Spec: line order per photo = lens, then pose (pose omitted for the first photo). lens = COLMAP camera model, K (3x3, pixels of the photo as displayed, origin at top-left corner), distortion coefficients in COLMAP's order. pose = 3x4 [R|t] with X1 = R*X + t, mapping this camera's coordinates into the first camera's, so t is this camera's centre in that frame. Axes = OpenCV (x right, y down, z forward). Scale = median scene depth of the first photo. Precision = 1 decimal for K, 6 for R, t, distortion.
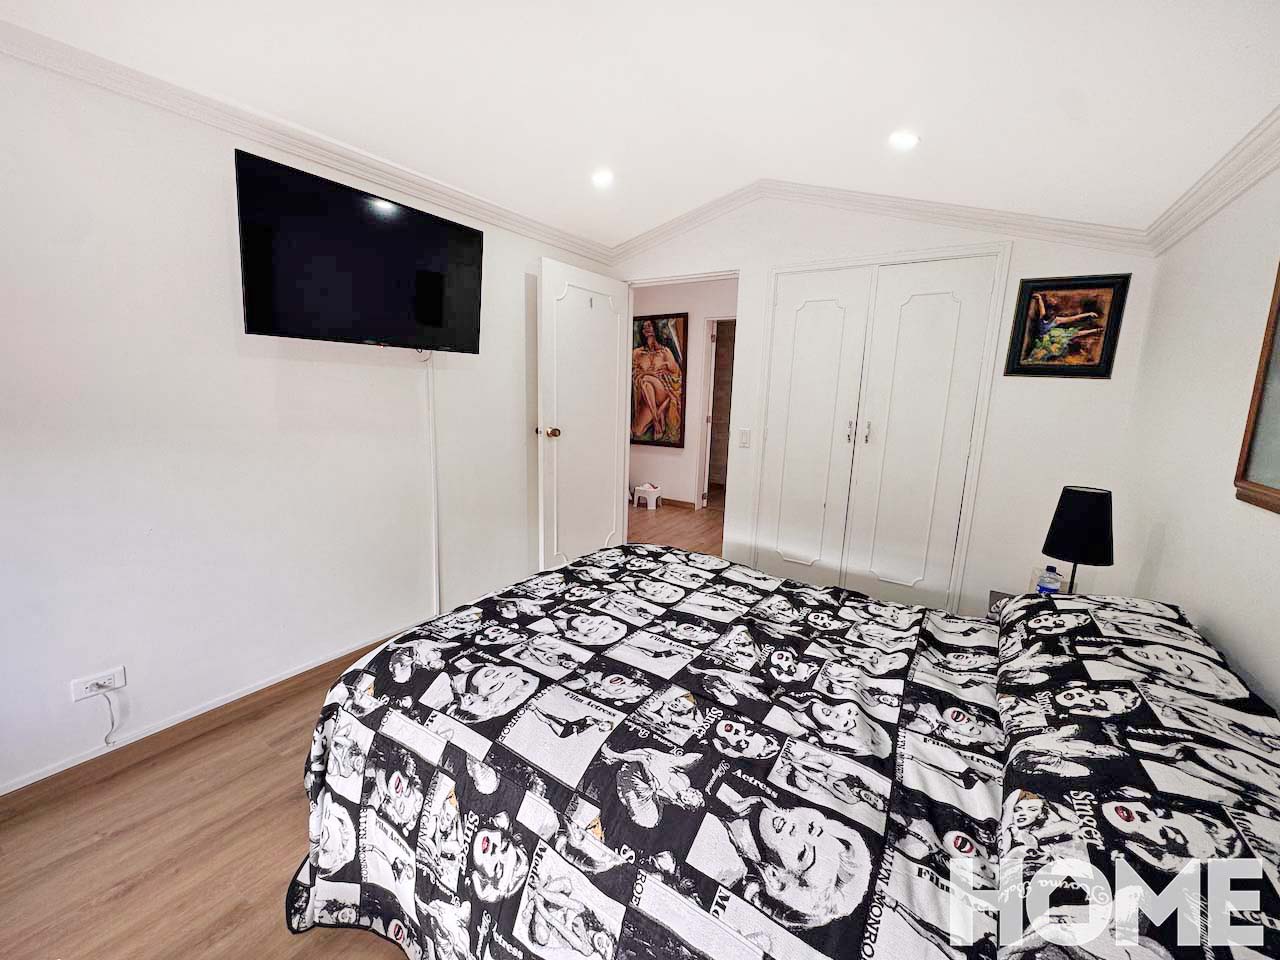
lens RADIAL K [[510.2, 0, 639.0], [0, 510.2, 478.9], [0, 0, 1]] dist [-0.001631, -0.000231]
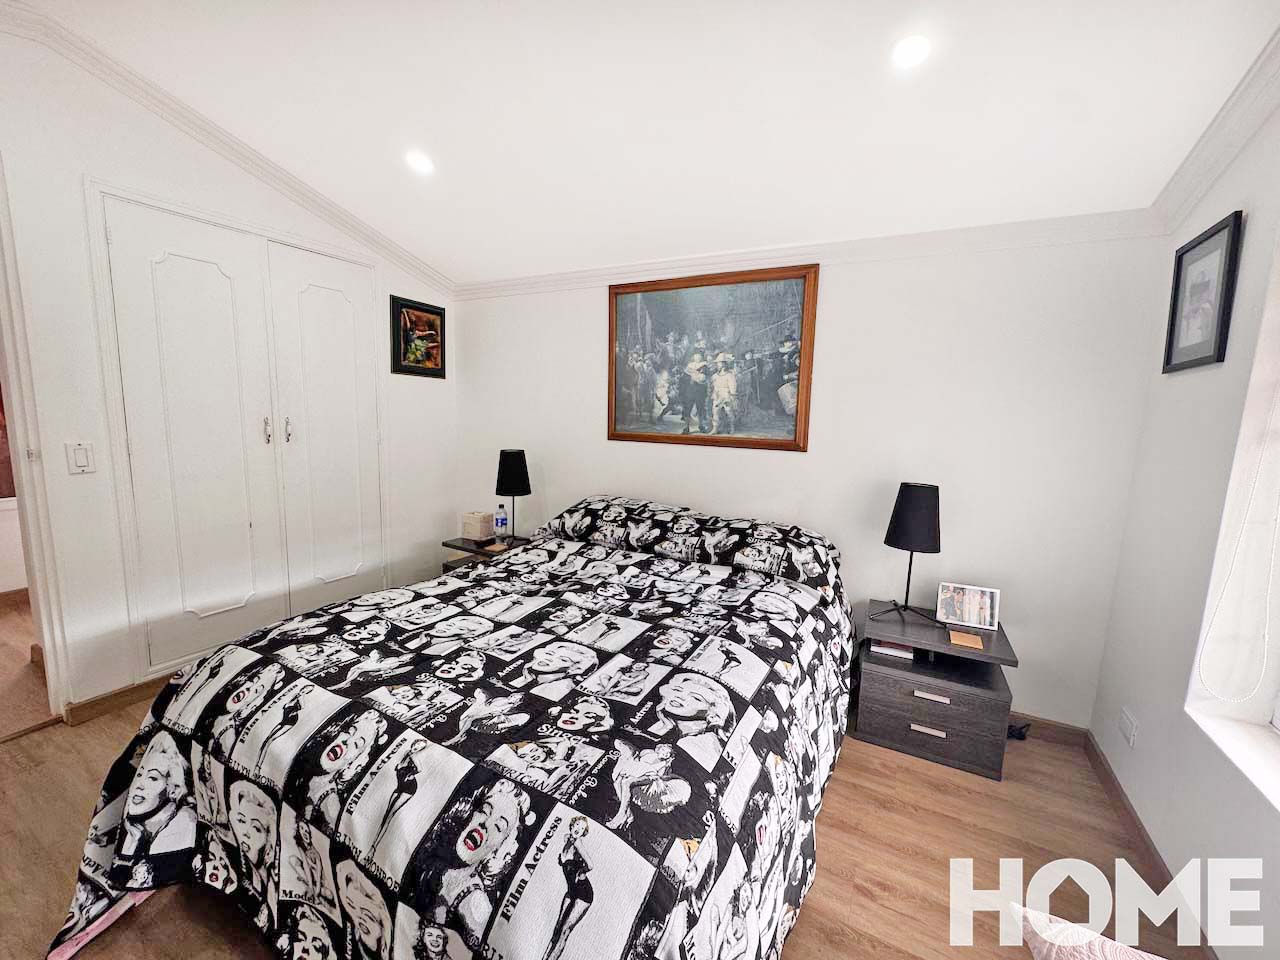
lens RADIAL K [[510.2, 0, 639.0], [0, 510.2, 478.9], [0, 0, 1]] dist [-0.001631, -0.000231]
pose [[-0.076004, -0.169154, 0.982655, -0.765150], [0.143642, 0.973368, 0.178666, -0.124892], [-0.986707, 0.154730, -0.049682, 0.720002]]
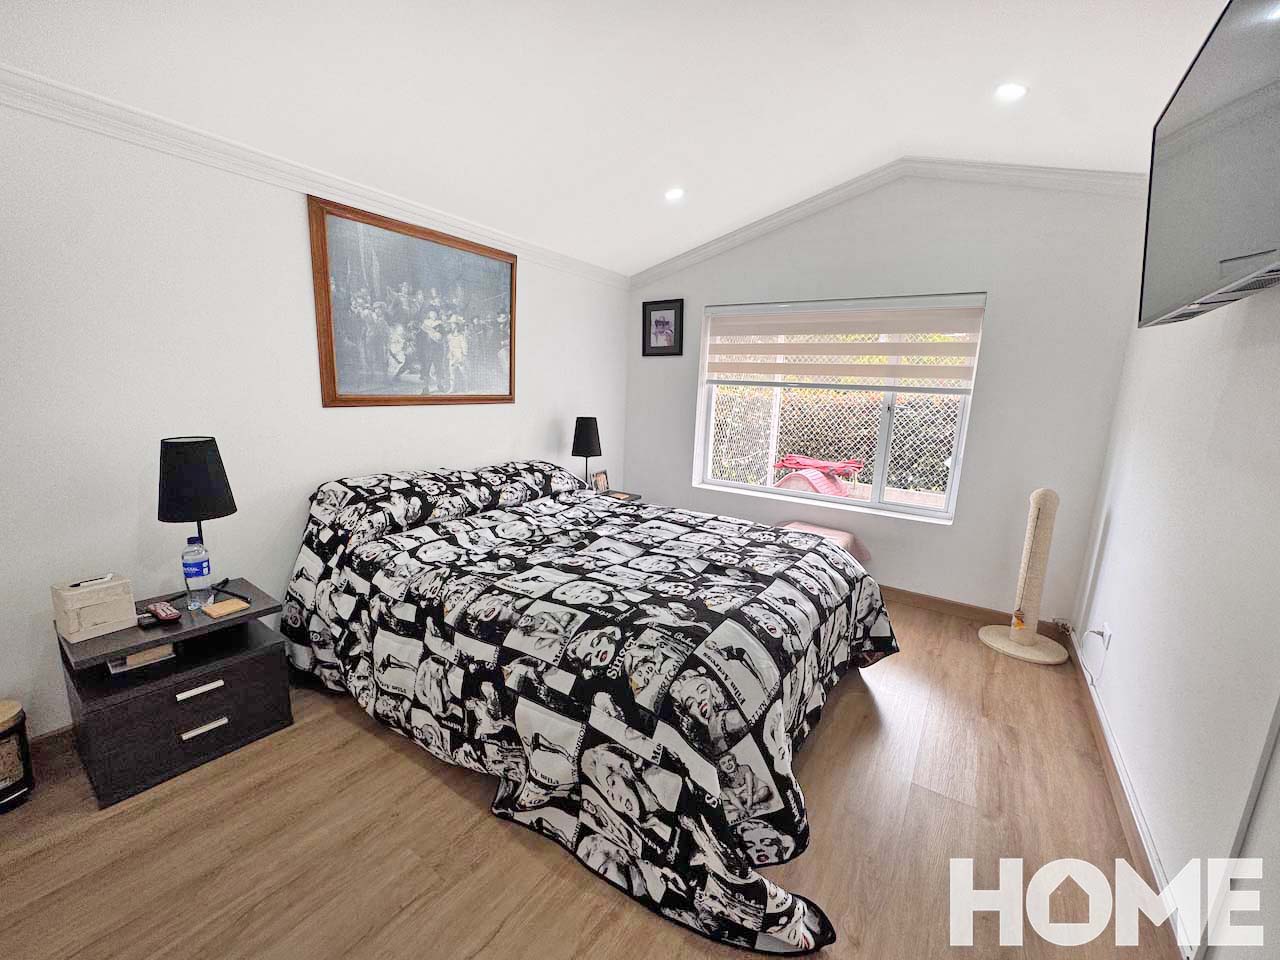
lens RADIAL K [[511.8, 0, 635.0], [0, 511.8, 477.1], [0, 0, 1]] dist [0.001108, 0.000016]
pose [[-0.997117, -0.074246, 0.015669, 0.075681], [-0.063806, 0.932138, 0.356437, -0.300112], [-0.041070, 0.354410, -0.934188, 1.894244]]
